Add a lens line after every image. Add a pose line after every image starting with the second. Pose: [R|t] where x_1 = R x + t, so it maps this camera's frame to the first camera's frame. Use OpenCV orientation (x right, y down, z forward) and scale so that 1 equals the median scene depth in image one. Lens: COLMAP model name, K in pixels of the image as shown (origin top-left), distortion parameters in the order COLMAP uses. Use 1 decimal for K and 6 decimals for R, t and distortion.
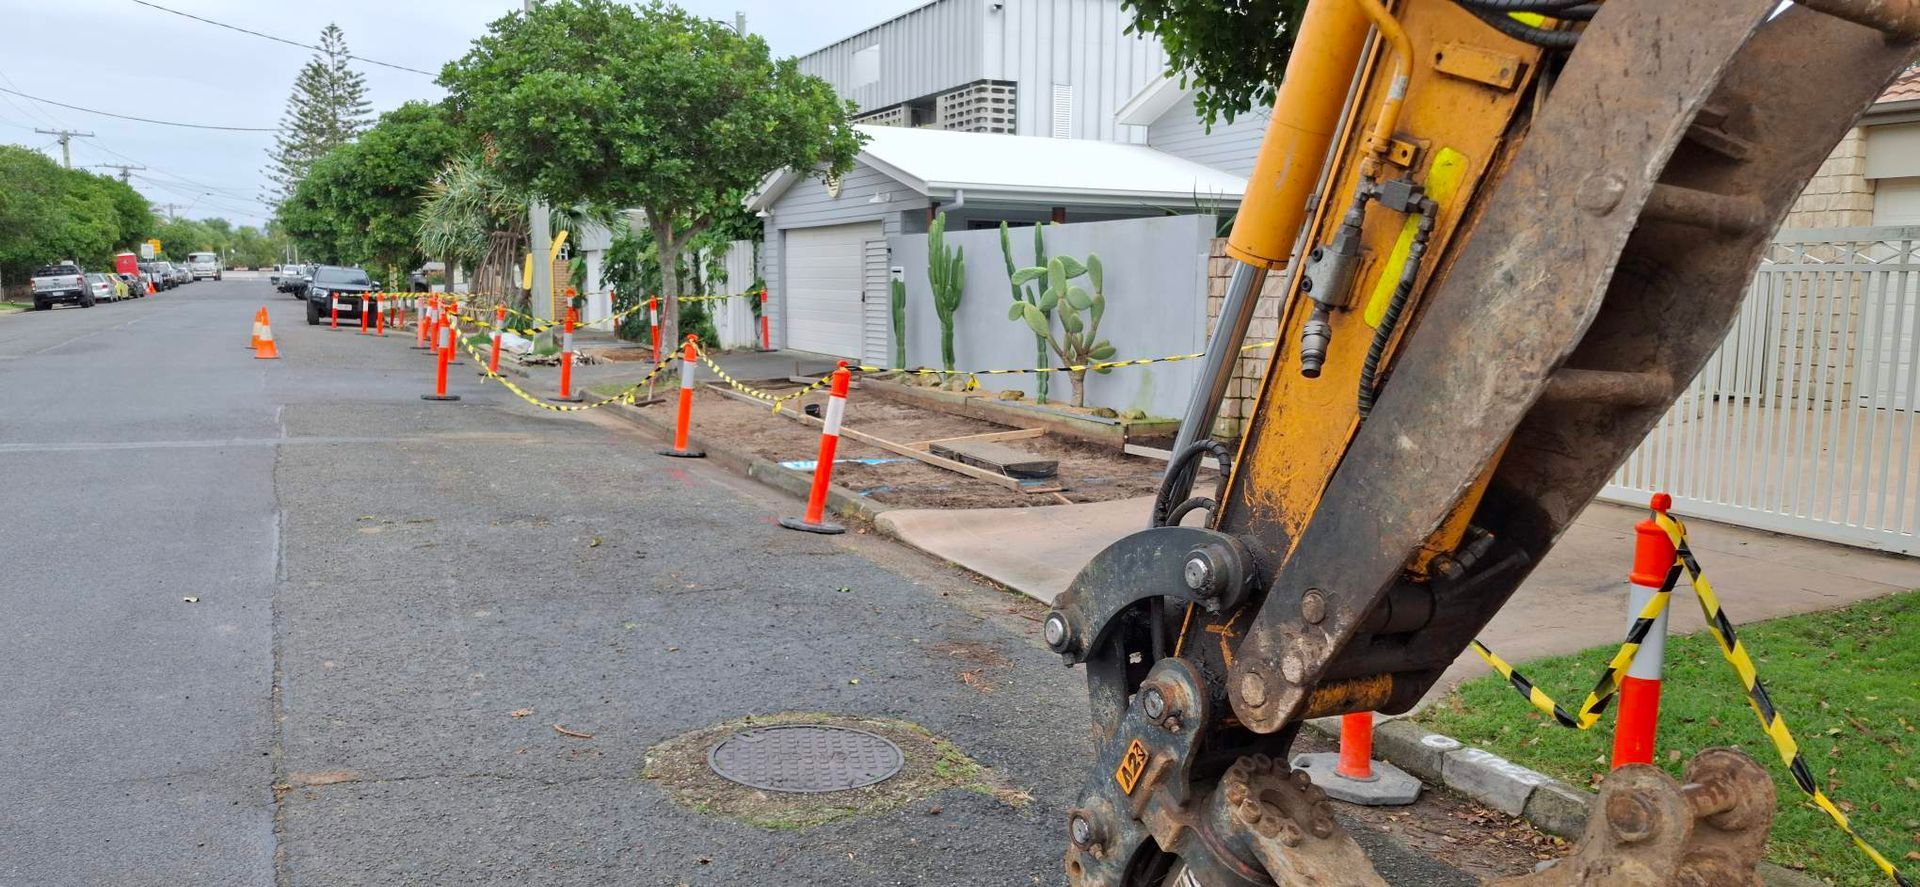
lens RADIAL K [[1352.2, 0, 960.0], [0, 1352.2, 443.5], [0, 0, 1]] dist [0.127282, -0.000279]
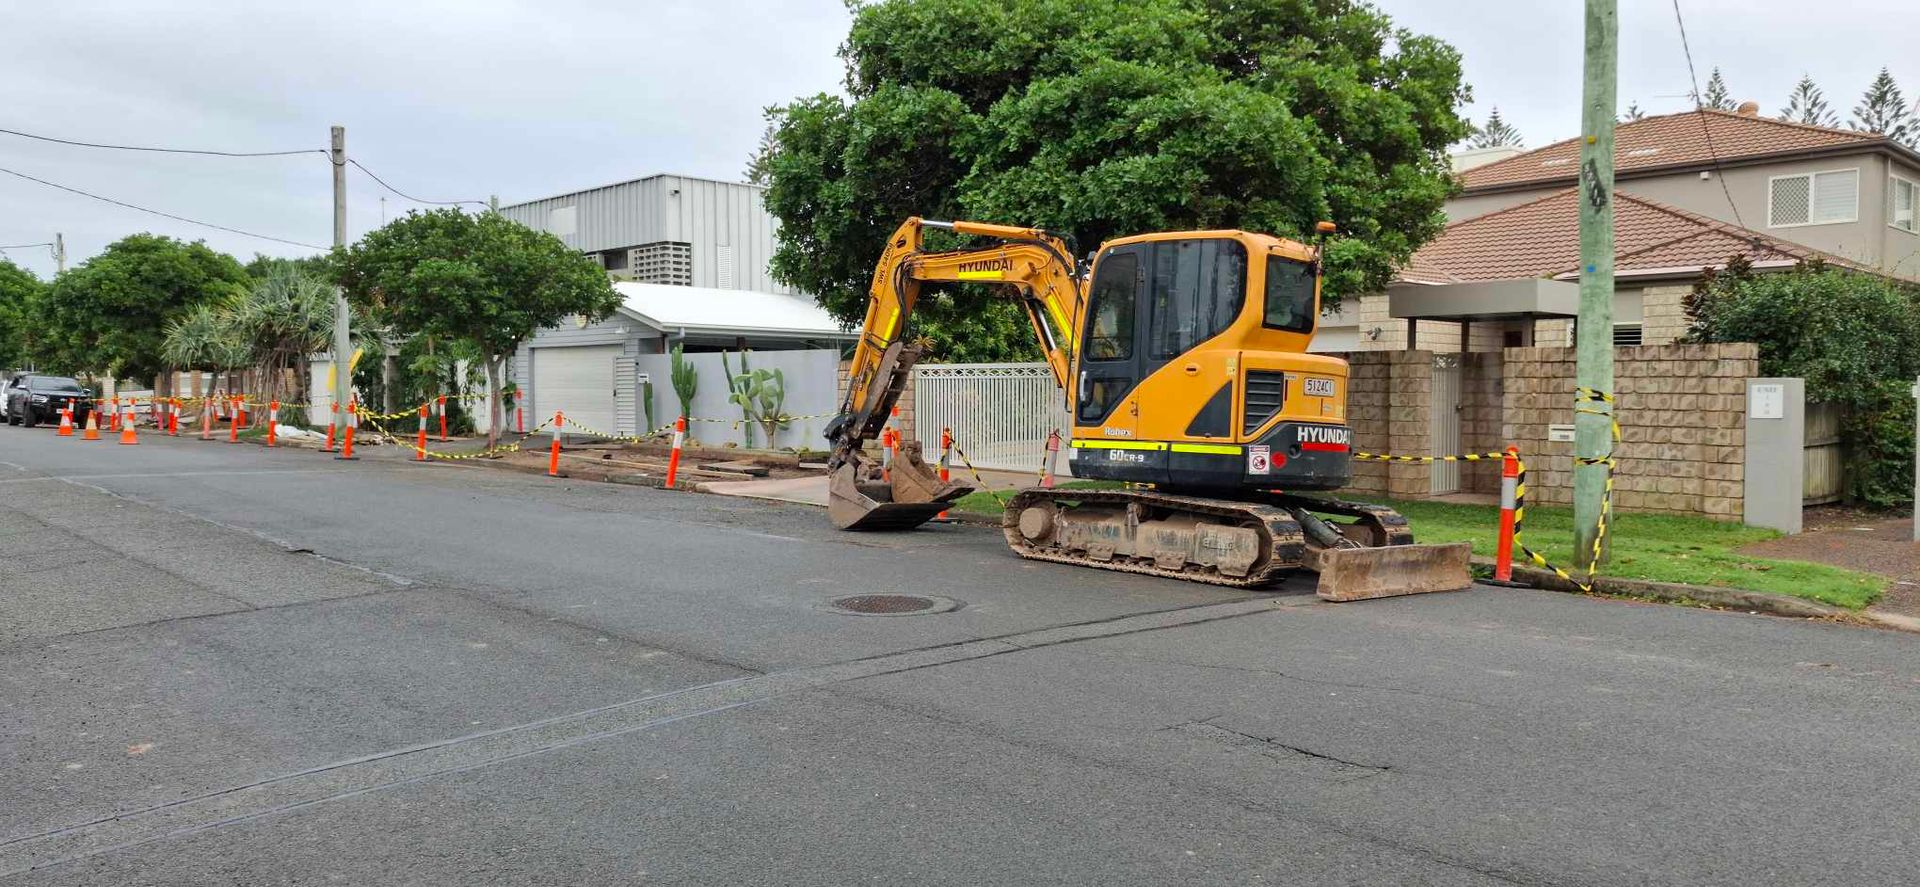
lens RADIAL K [[1352.2, 0, 960.0], [0, 1352.2, 443.5], [0, 0, 1]] dist [0.127282, -0.000279]
pose [[0.960996, -0.017441, 0.276013, -0.132631], [0.038495, 0.996730, -0.071044, 0.081554], [-0.273871, 0.078898, 0.958525, -0.649401]]
